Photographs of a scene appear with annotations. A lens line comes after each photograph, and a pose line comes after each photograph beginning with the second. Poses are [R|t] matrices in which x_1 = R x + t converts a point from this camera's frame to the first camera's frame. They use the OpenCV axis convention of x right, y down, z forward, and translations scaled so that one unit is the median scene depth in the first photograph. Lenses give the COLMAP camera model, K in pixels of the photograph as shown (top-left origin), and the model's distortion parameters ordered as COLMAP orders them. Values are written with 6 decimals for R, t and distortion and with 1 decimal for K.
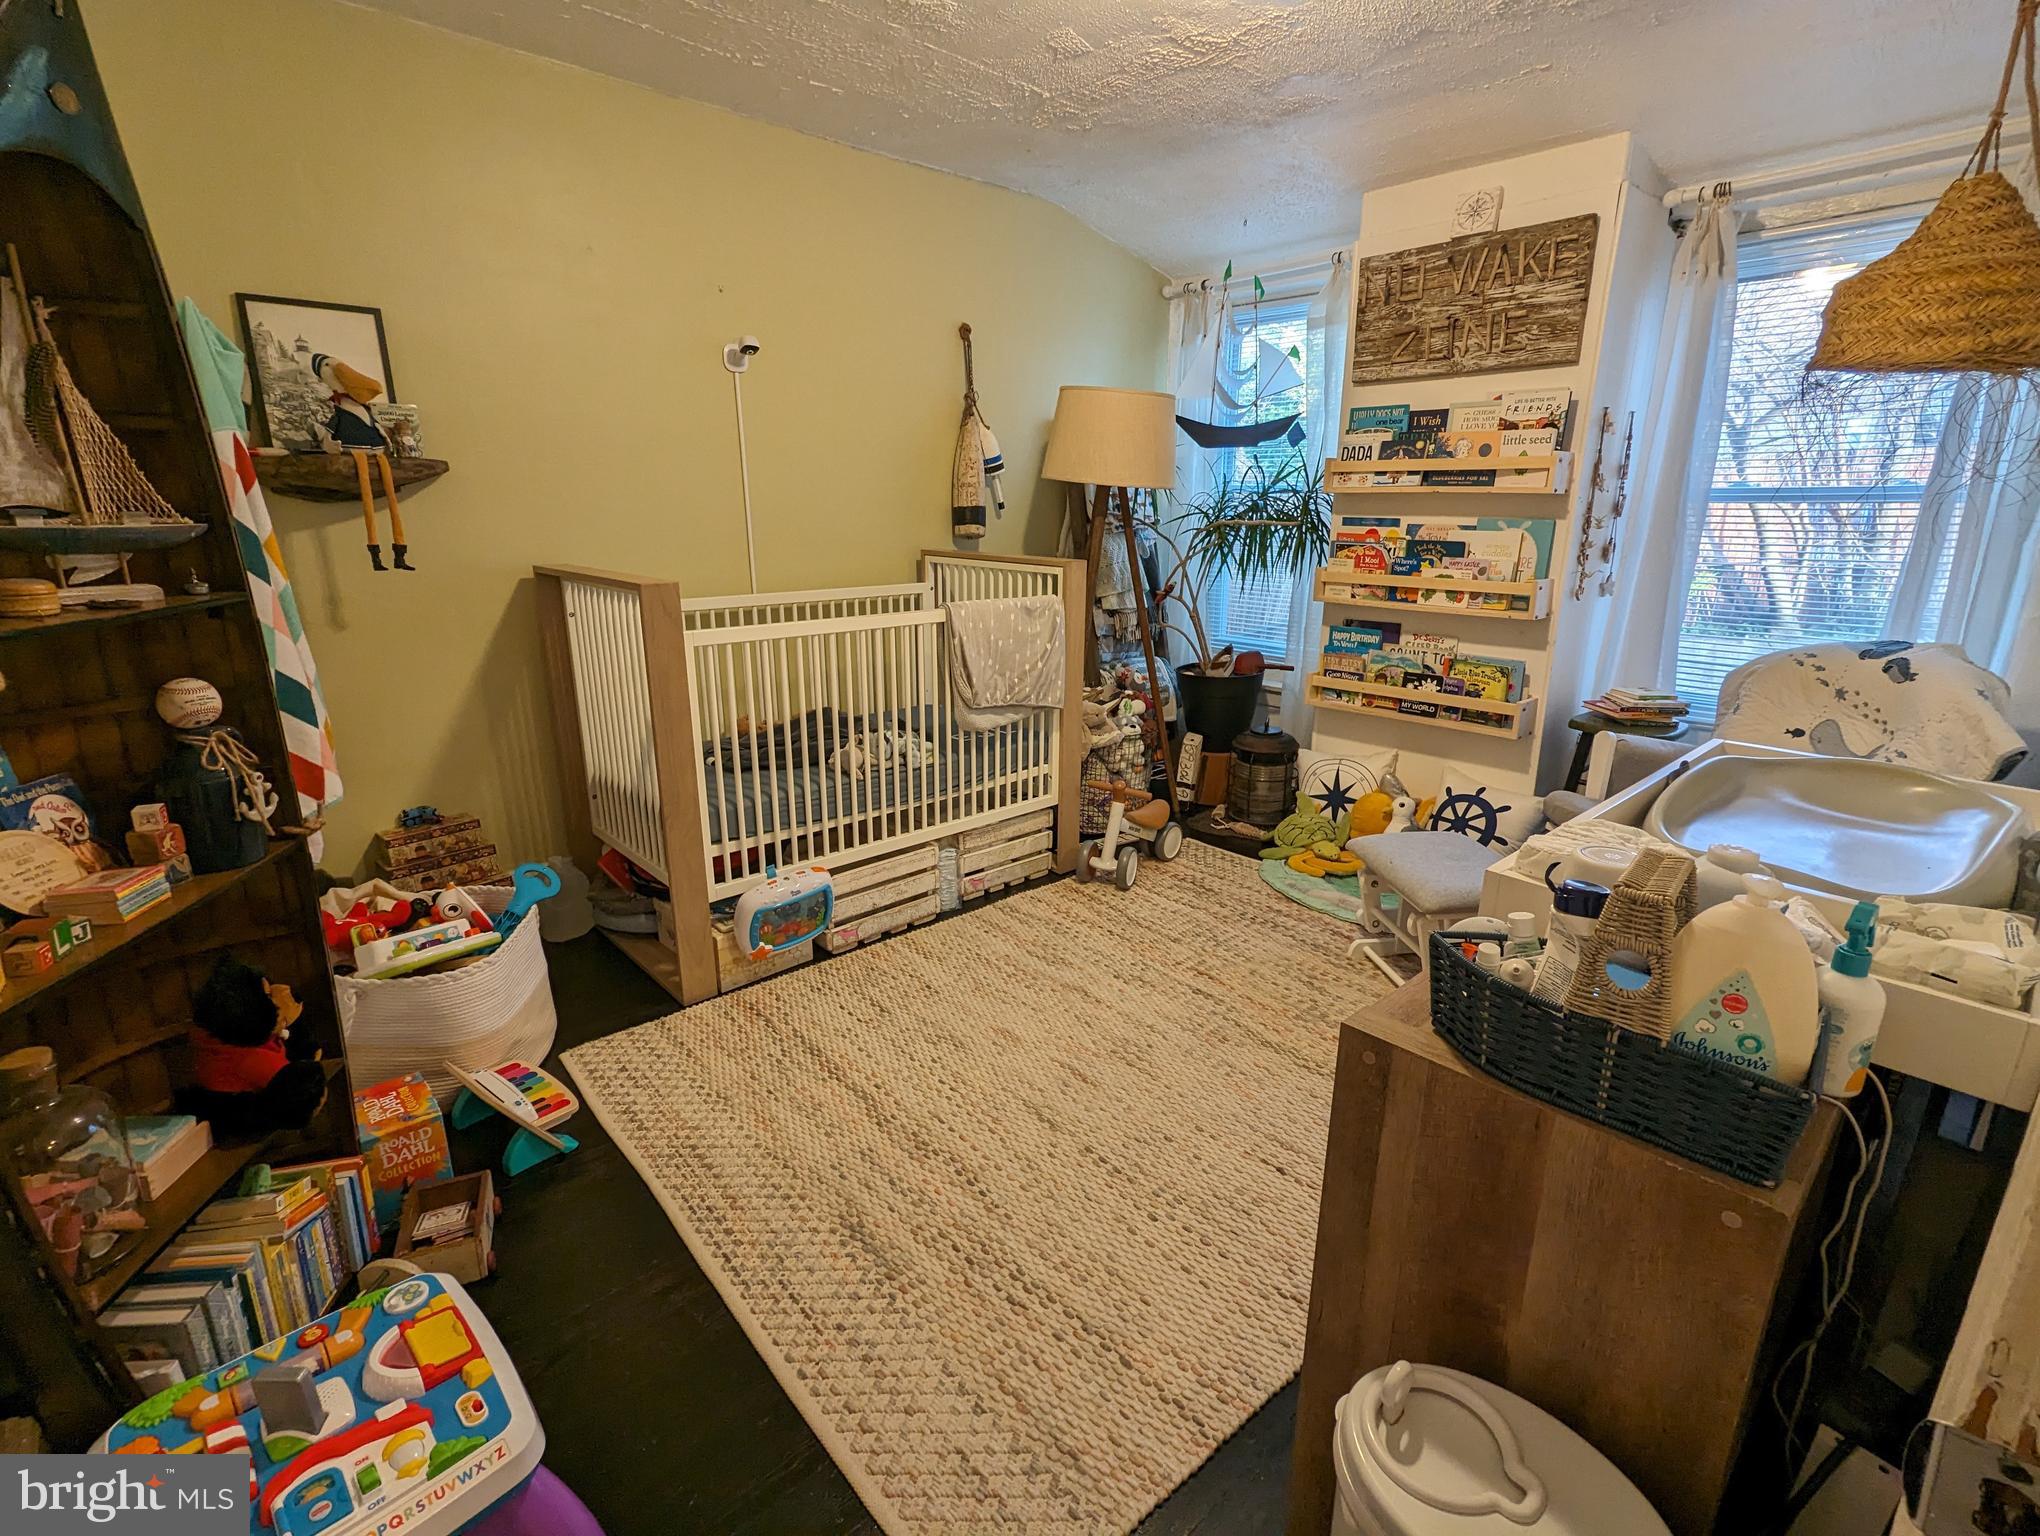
lens RADIAL K [[961.9, 0, 1013.2], [0, 961.9, 768.8], [0, 0, 1]] dist [-0.002997, -0.001703]
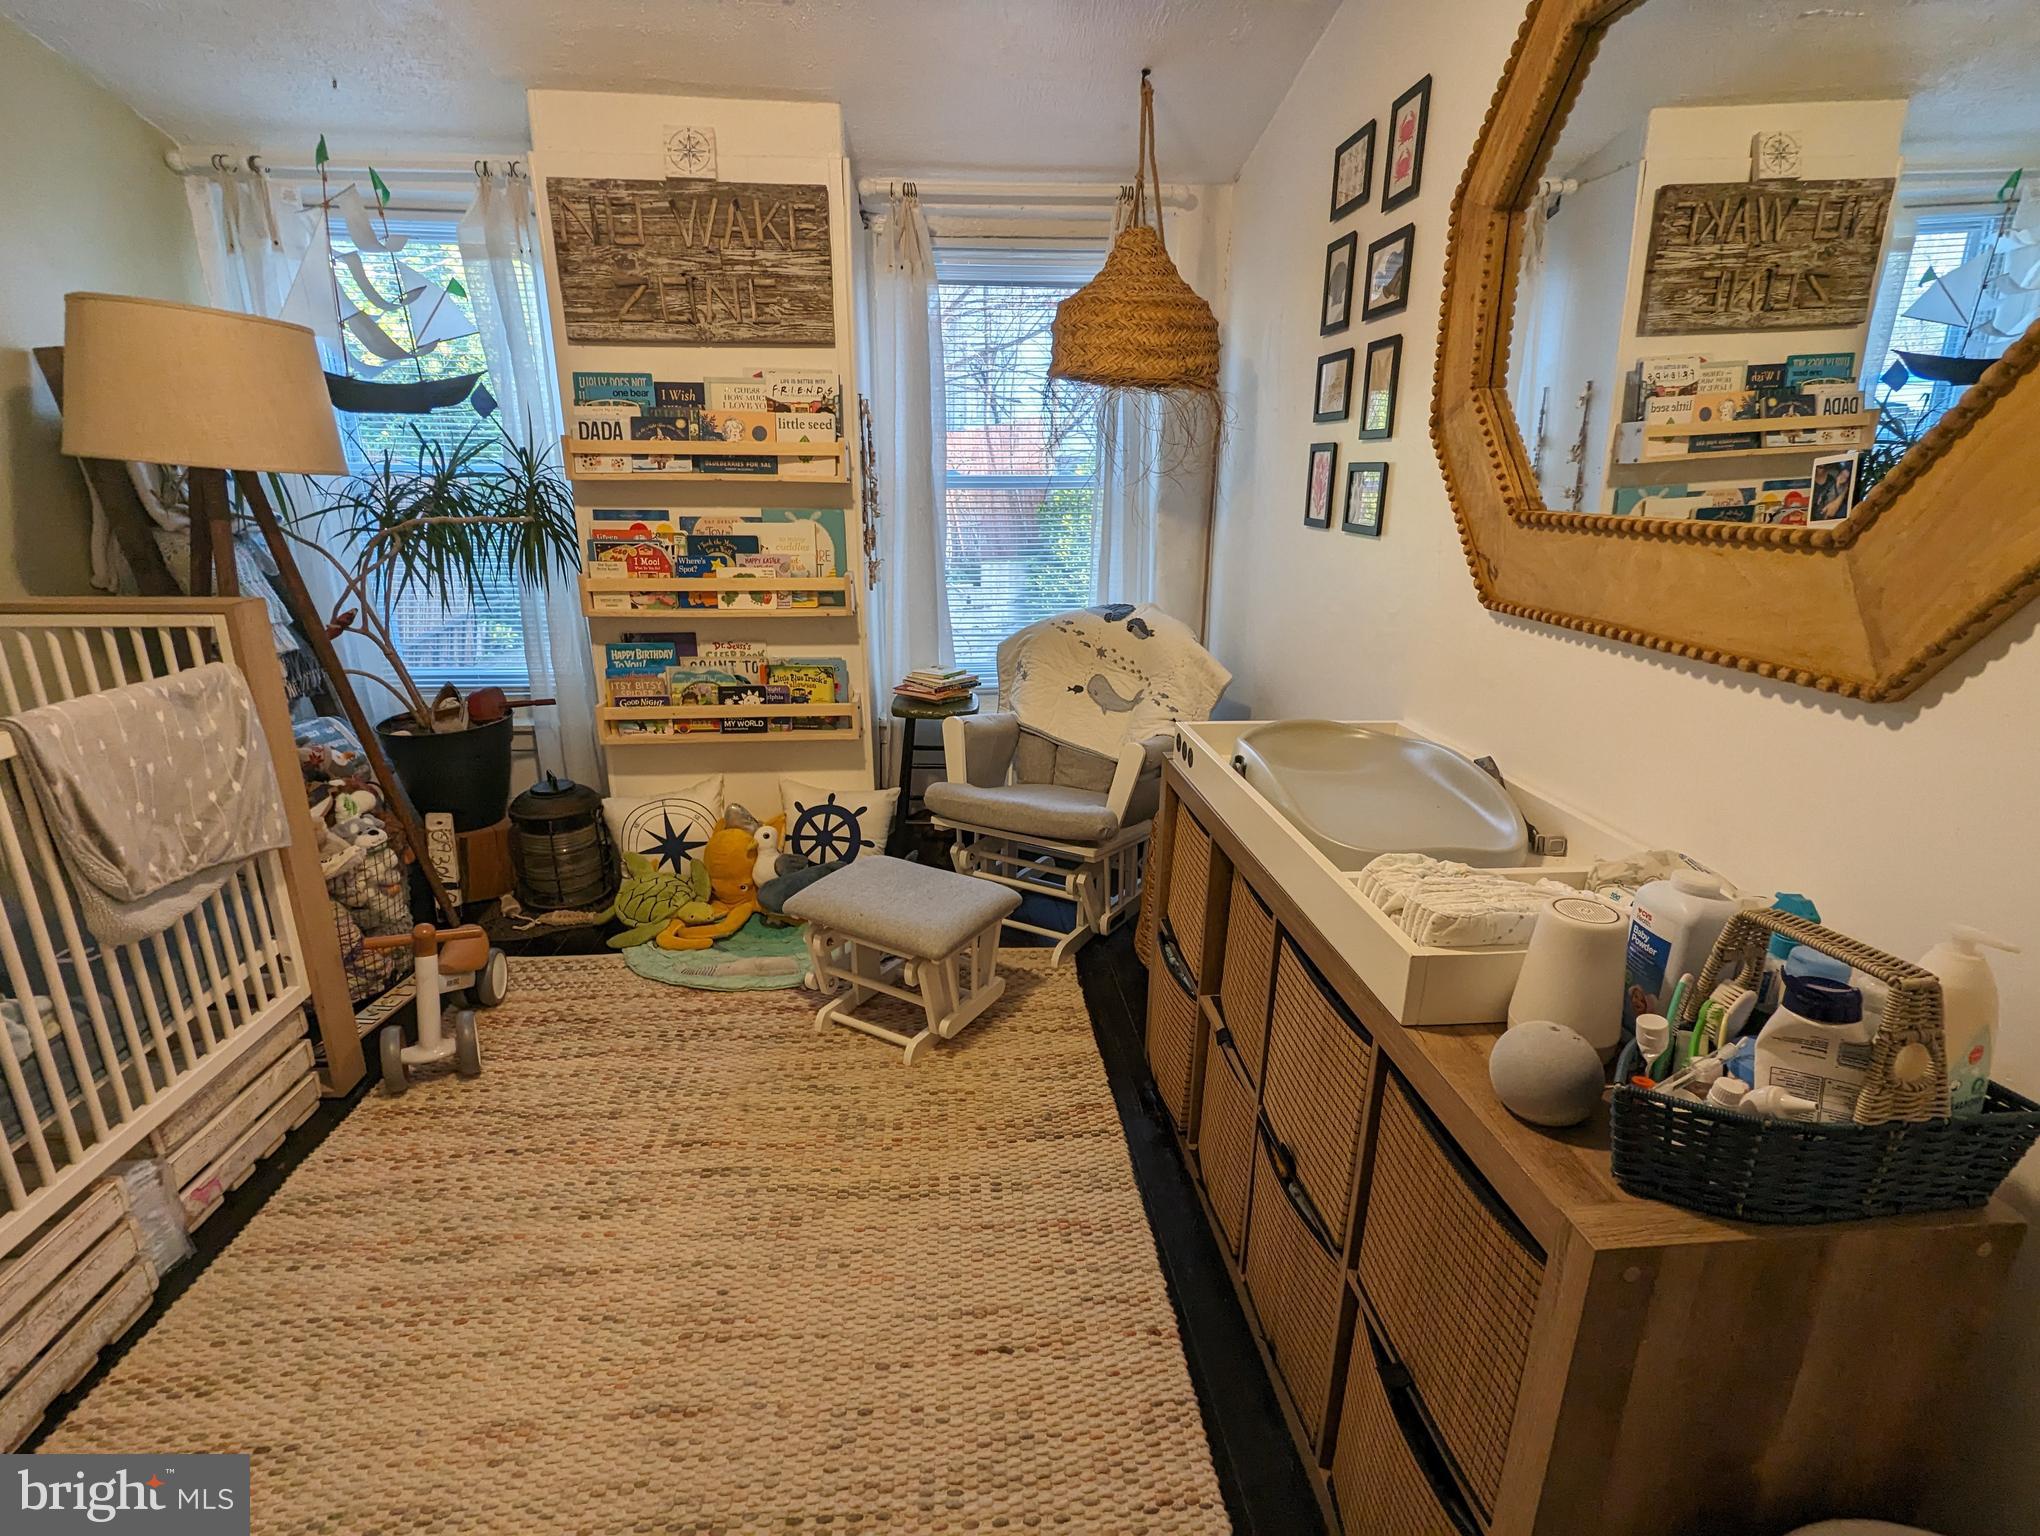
lens RADIAL K [[961.9, 0, 1017.9], [0, 961.9, 773.3], [0, 0, 1]] dist [-0.002997, -0.001703]
pose [[0.593880, -0.235957, 0.769175, -0.126581], [0.210520, 0.968293, 0.134497, -0.089320], [-0.776523, 0.082051, 0.624724, 0.262653]]
